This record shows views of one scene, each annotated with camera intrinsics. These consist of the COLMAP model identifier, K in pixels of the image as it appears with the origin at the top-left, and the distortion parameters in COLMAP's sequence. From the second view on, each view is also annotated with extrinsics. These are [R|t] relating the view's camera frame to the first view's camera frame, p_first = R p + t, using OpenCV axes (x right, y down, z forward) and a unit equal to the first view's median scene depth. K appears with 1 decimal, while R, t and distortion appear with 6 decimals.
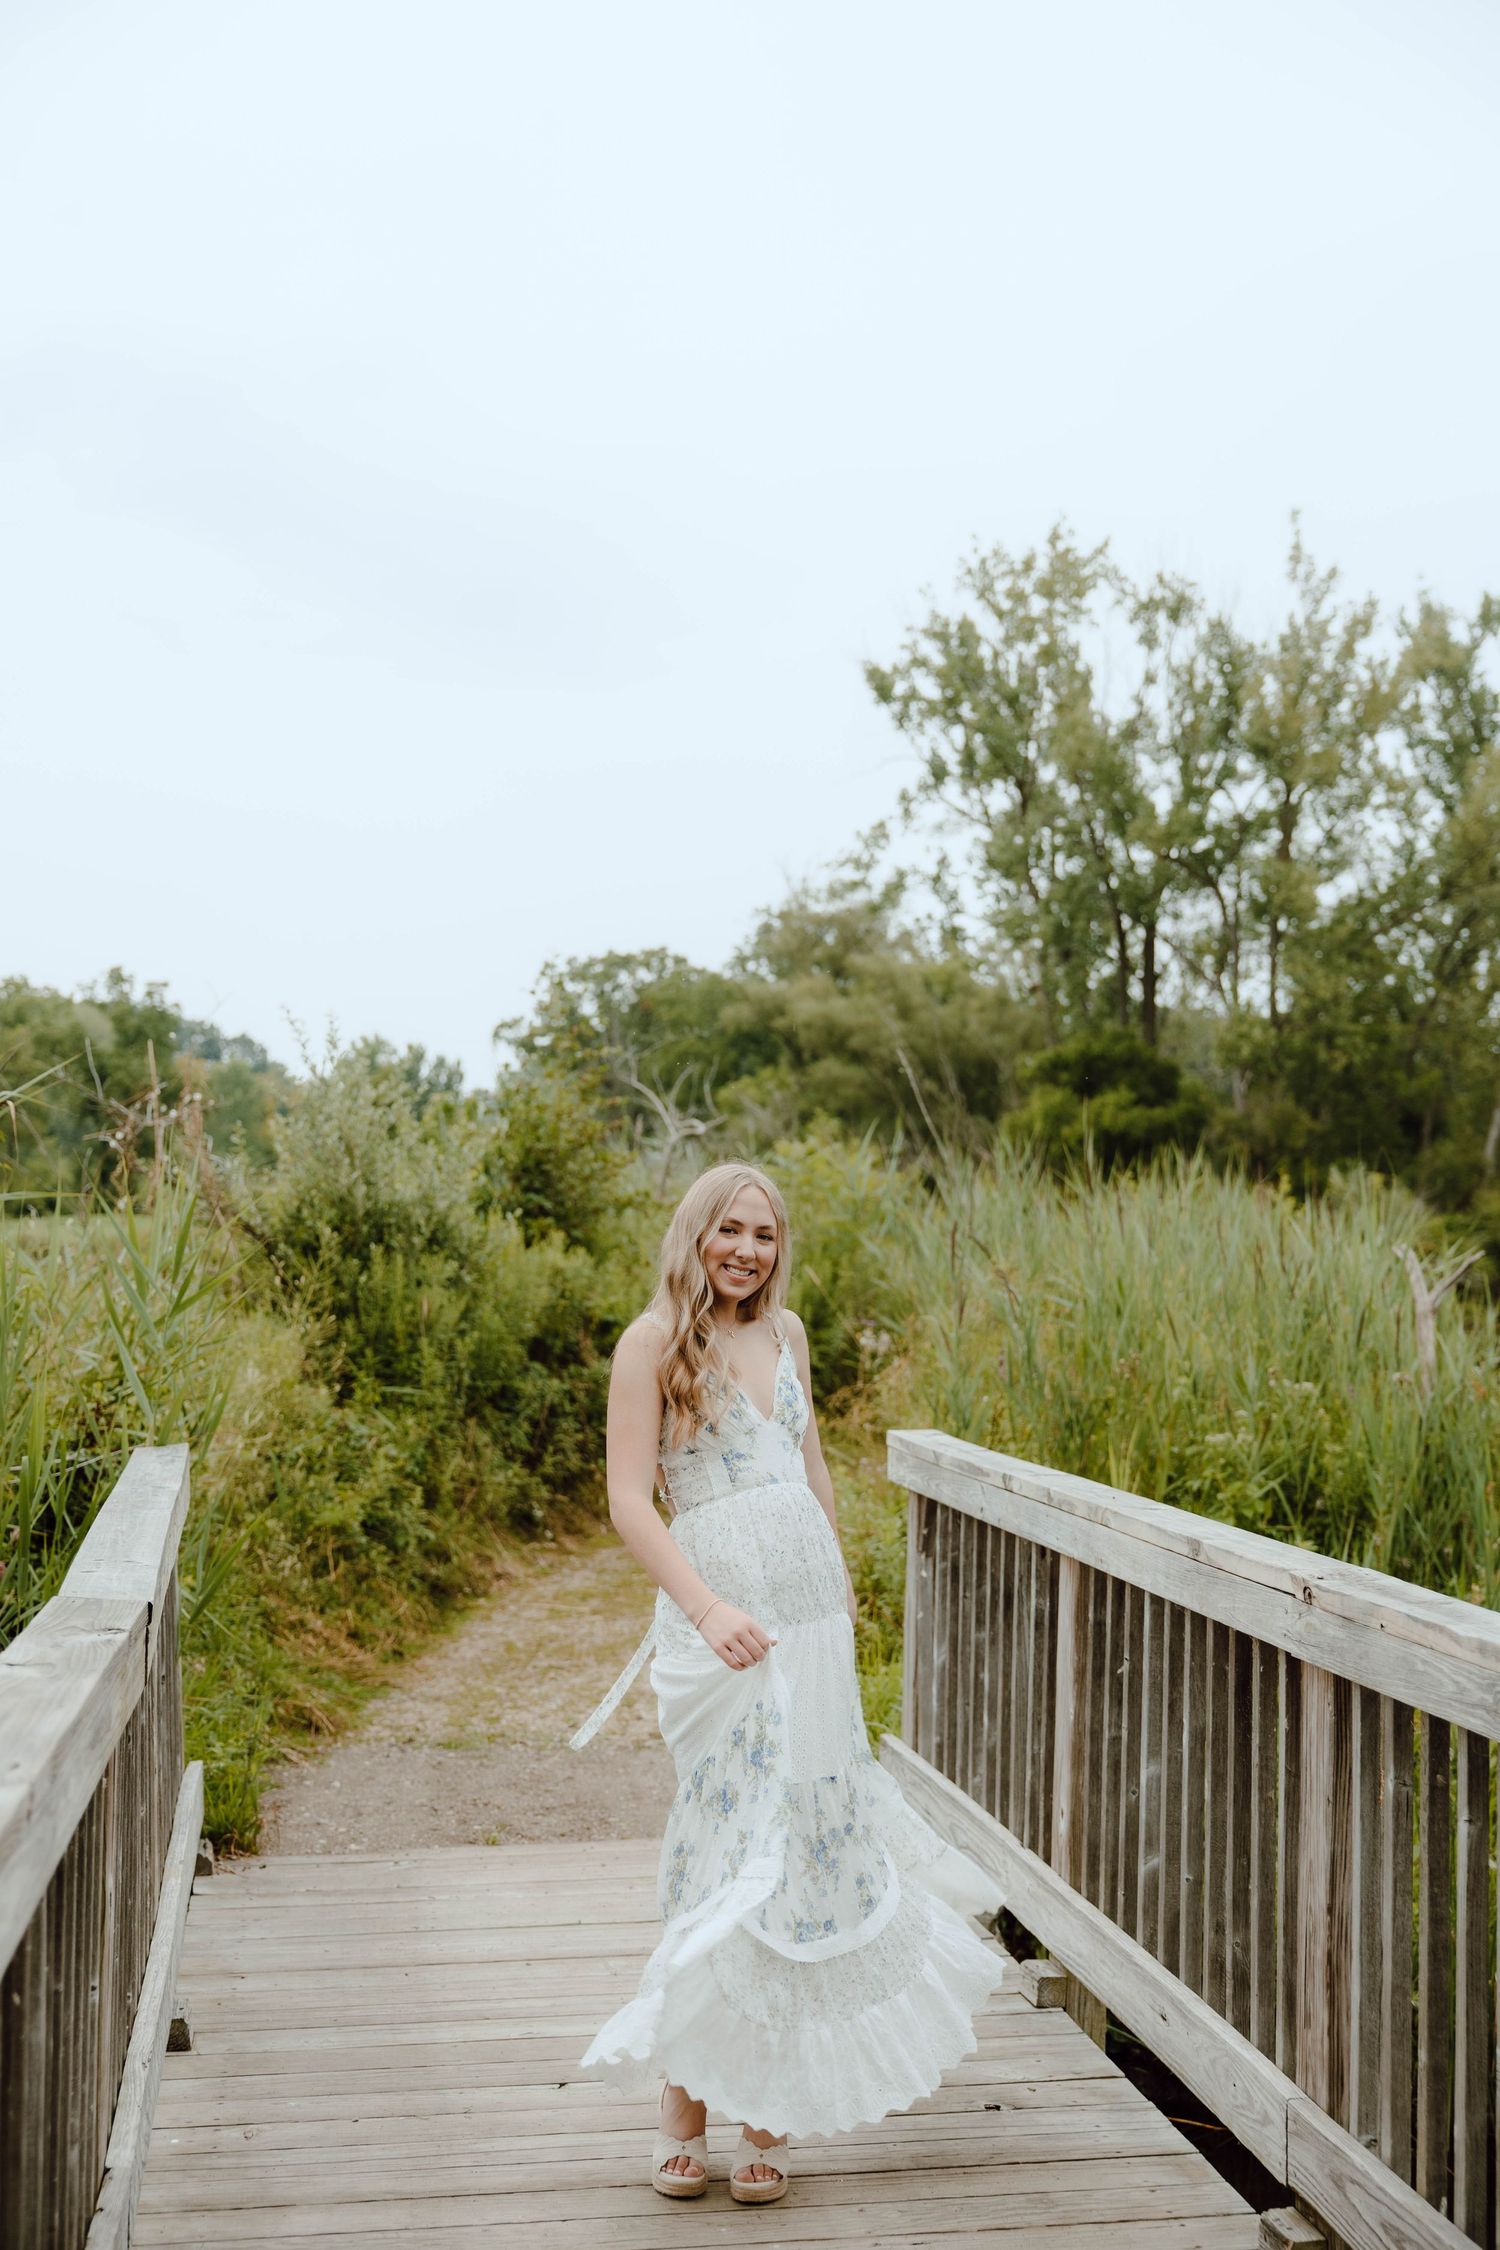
lens RADIAL K [[2504.2, 0, 750.0], [0, 2504.2, 1125.0], [0, 0, 1]] dist [0.001789, -0.007204]
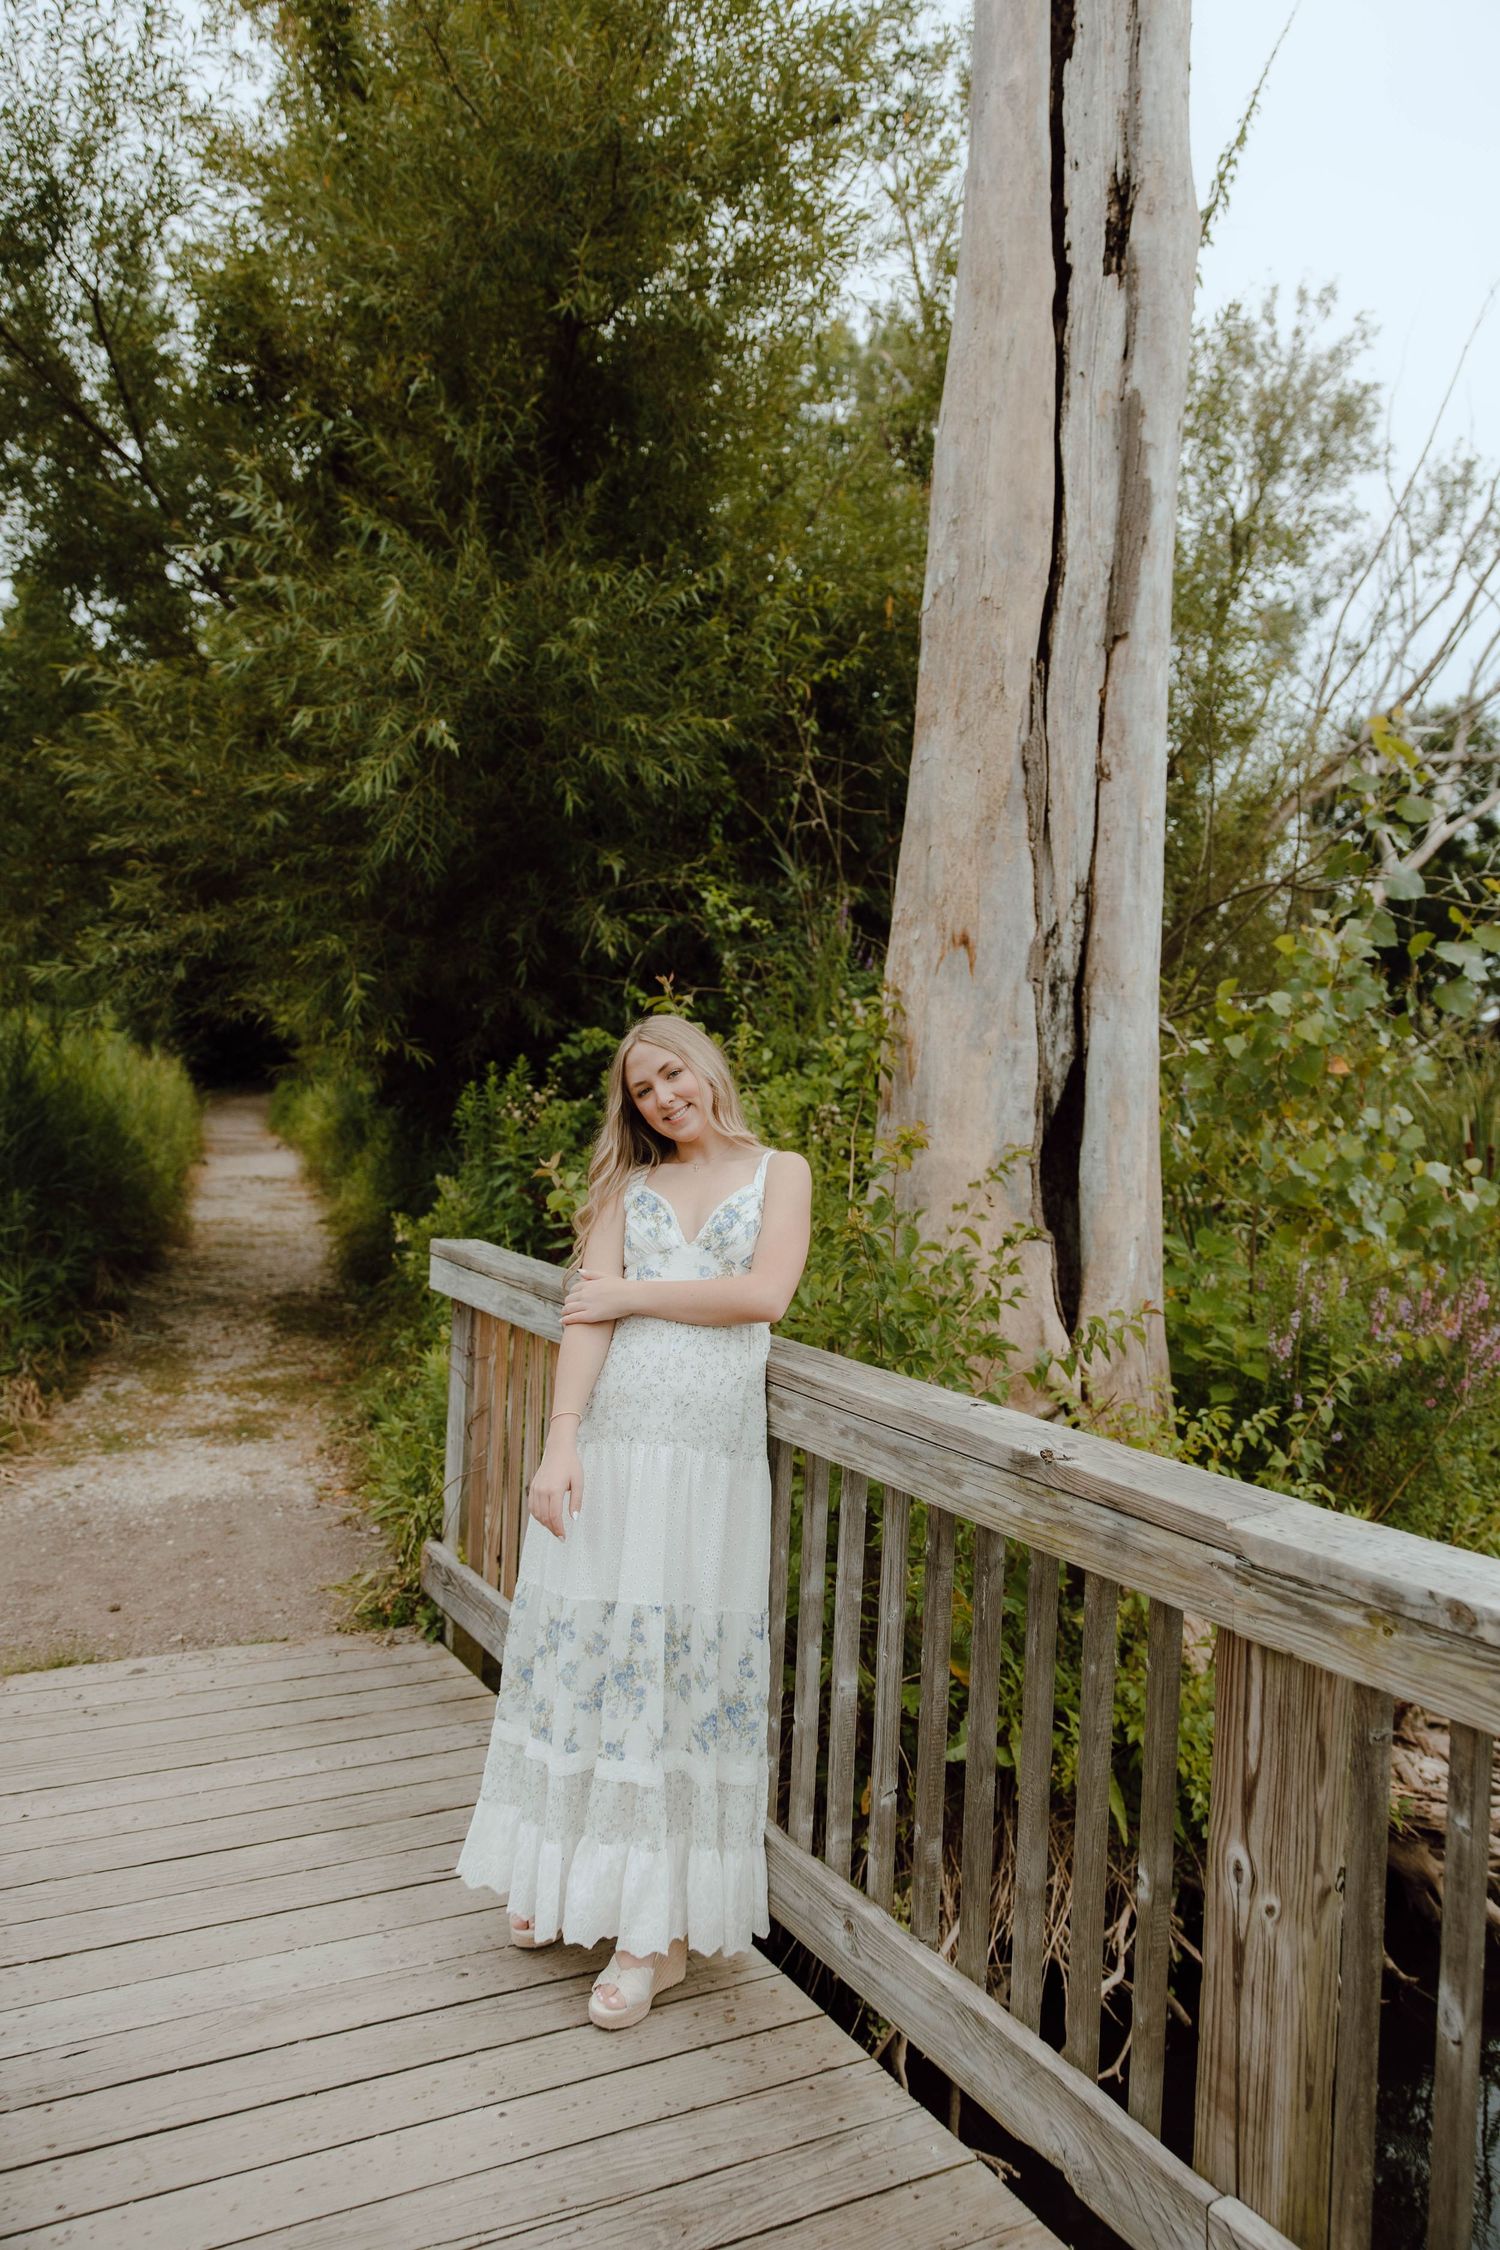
lens RADIAL K [[1764.5, 0, 750.0], [0, 1764.5, 1125.0], [0, 0, 1]] dist [0.007008, 0.006248]
pose [[0.948712, 0.010304, 0.315974, -0.073400], [-0.038419, 0.995819, 0.082878, 0.016984], [-0.313799, -0.090767, 0.945141, 0.447066]]
